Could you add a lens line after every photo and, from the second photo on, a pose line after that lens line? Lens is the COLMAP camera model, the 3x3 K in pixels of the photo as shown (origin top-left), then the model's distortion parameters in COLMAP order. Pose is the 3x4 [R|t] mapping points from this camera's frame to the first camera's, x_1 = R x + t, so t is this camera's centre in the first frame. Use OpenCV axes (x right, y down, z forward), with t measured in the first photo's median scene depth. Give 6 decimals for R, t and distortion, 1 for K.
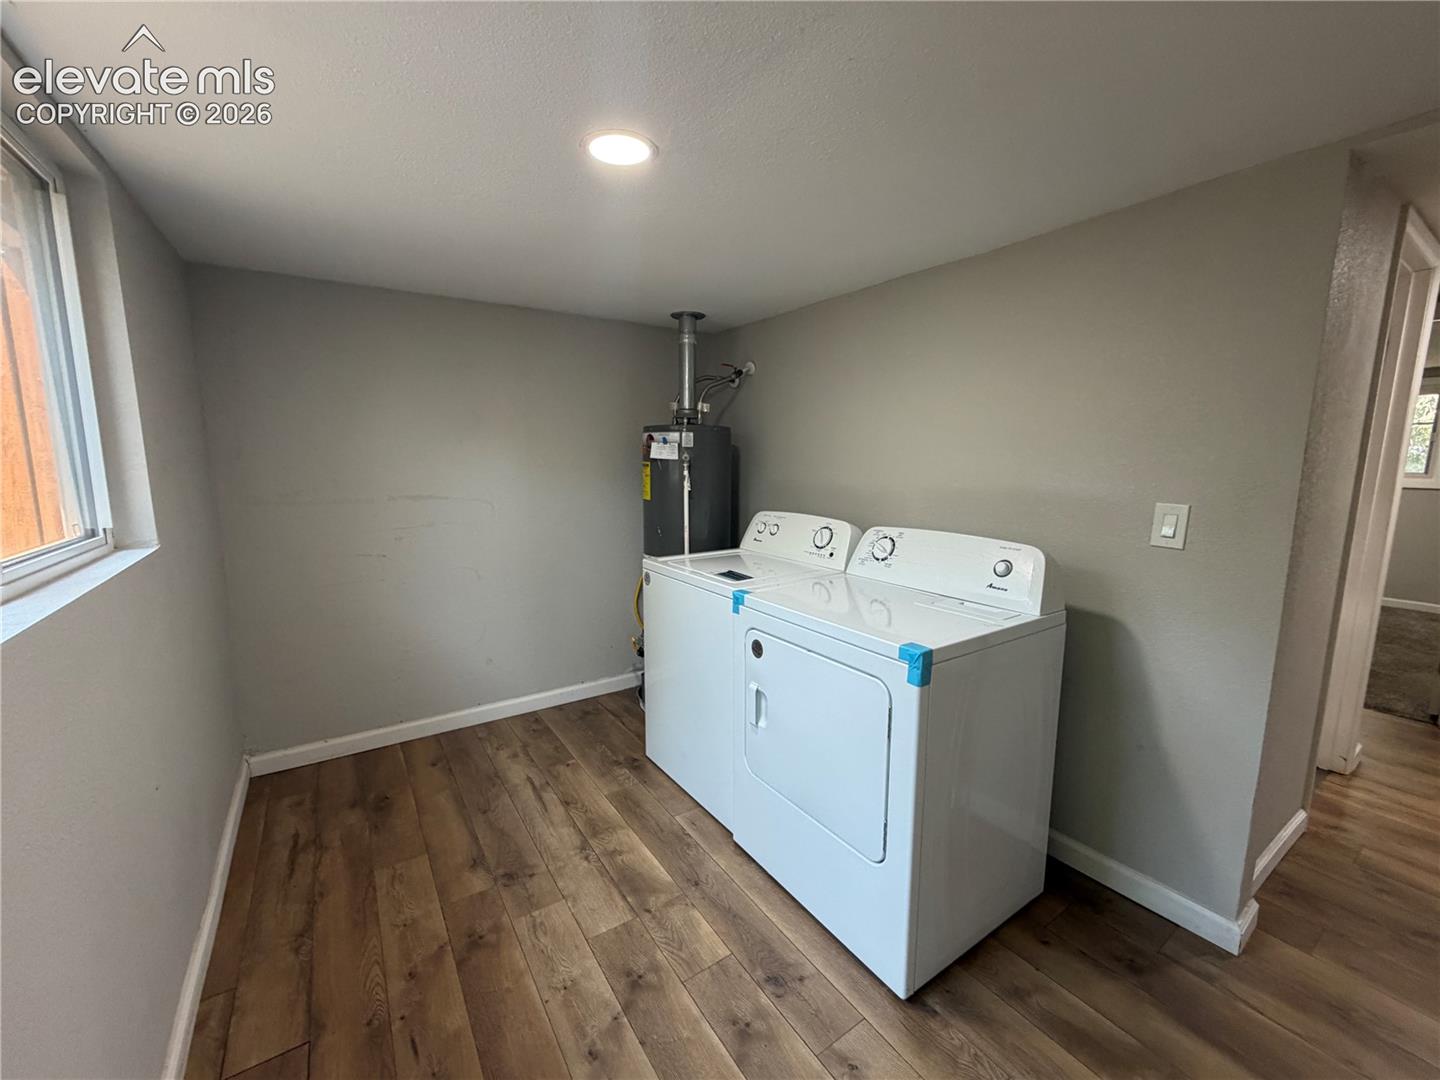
lens RADIAL K [[578.3, 0, 717.3], [0, 578.3, 539.5], [0, 0, 1]] dist [0.001657, 0.000310]
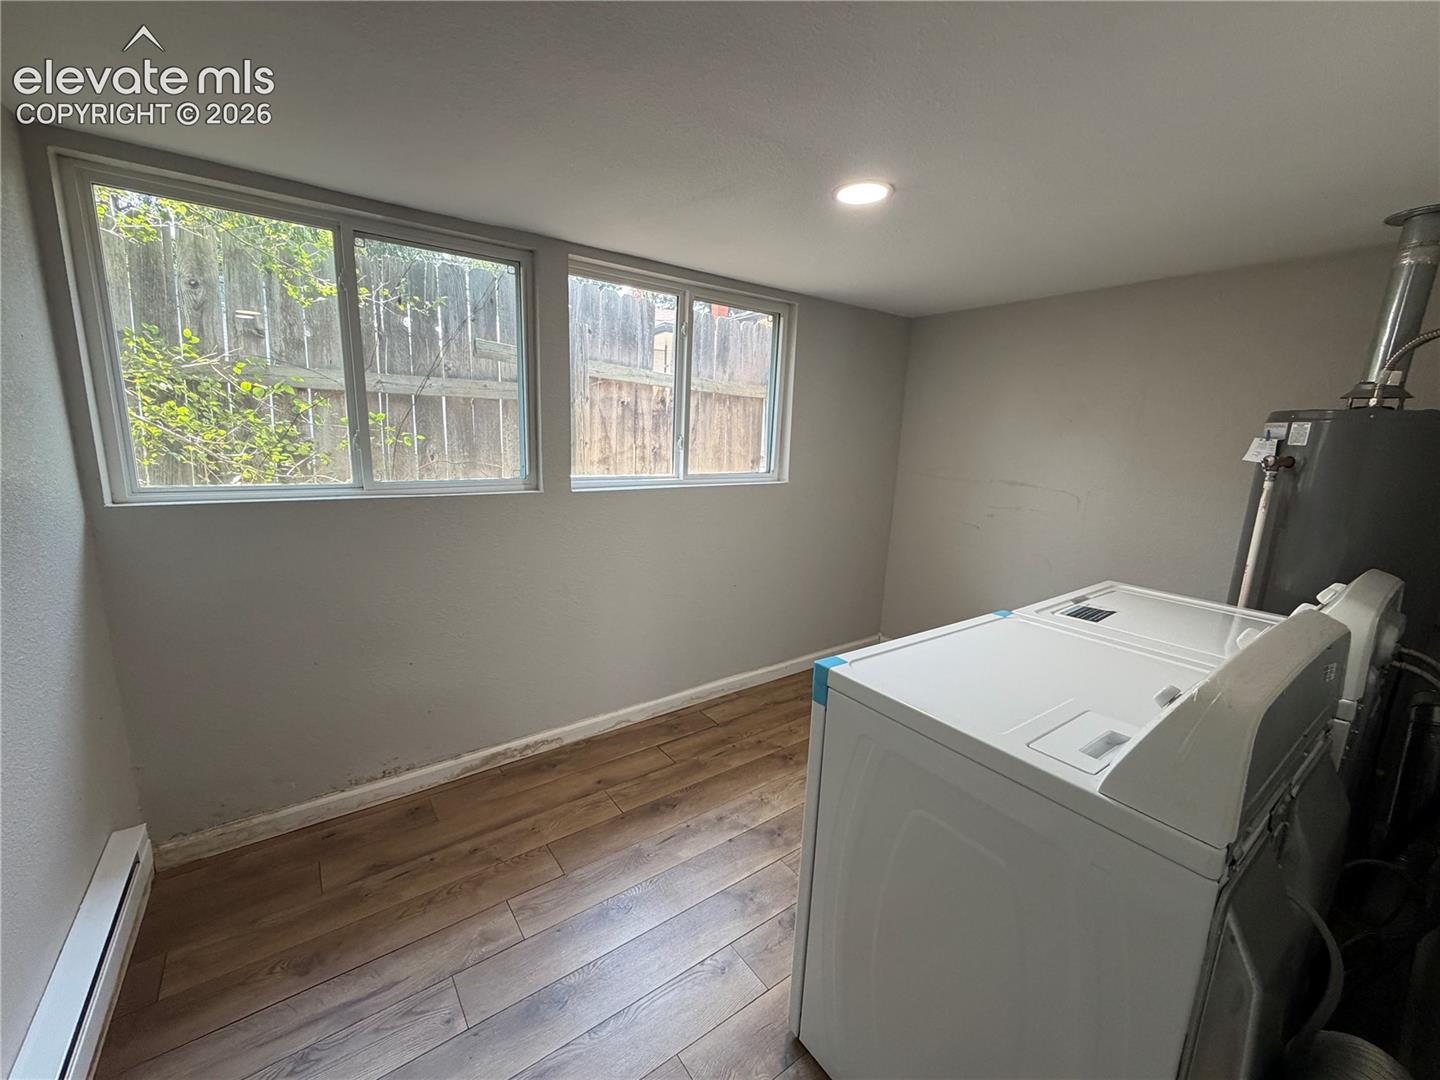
lens RADIAL K [[577.3, 0, 716.0], [0, 577.3, 541.7], [0, 0, 1]] dist [0.001137, 0.000135]
pose [[0.042091, 0.190837, -0.980719, 0.967939], [-0.181215, 0.966766, 0.180345, -0.099782], [0.982542, 0.170130, 0.075275, 0.605566]]
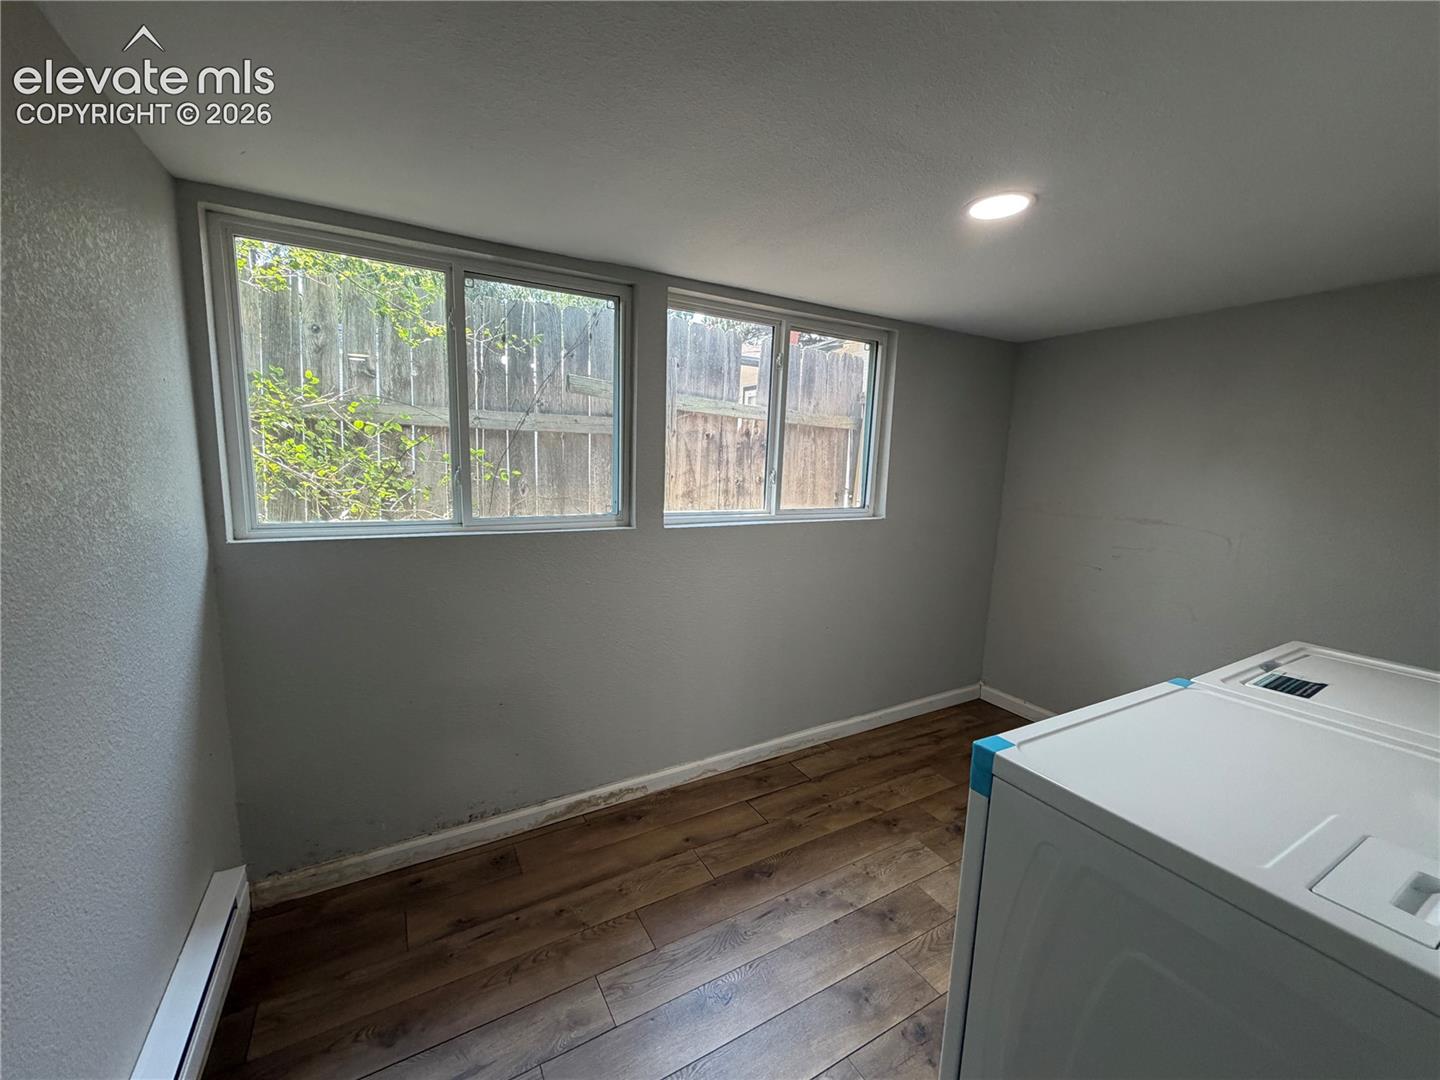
lens RADIAL K [[576.3, 0, 715.7], [0, 576.3, 541.7], [0, 0, 1]] dist [0.002686, -0.000032]
pose [[-0.070224, 0.140939, -0.987525, 0.881523], [-0.176505, 0.972593, 0.151359, -0.095595], [0.981792, 0.184932, -0.043423, 0.526986]]
